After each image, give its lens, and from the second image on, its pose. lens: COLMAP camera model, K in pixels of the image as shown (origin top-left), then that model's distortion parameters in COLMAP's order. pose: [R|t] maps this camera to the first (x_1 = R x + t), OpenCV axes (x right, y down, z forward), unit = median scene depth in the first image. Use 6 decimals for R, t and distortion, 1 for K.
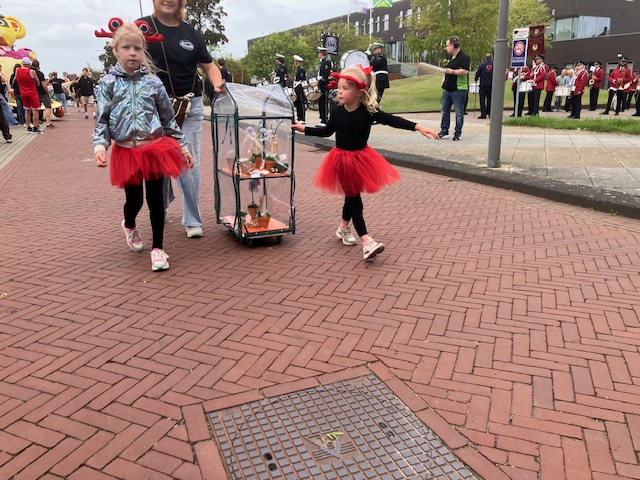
lens RADIAL K [[514.6, 0, 317.3], [0, 514.6, 239.6], [0, 0, 1]] dist [-0.003242, -0.005535]
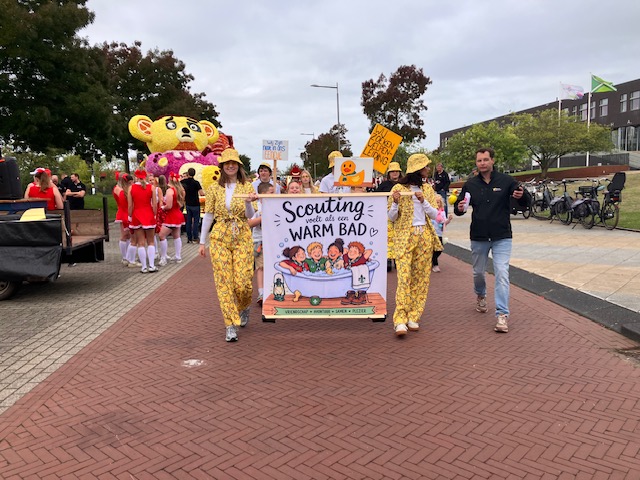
lens RADIAL K [[514.6, 0, 319.6], [0, 514.6, 238.2], [0, 0, 1]] dist [-0.003242, -0.005535]
pose [[0.939568, 0.023558, -0.341550, -0.036697], [-0.081723, 0.984223, -0.156926, -0.051516], [0.332464, 0.175355, 0.926670, 0.130073]]
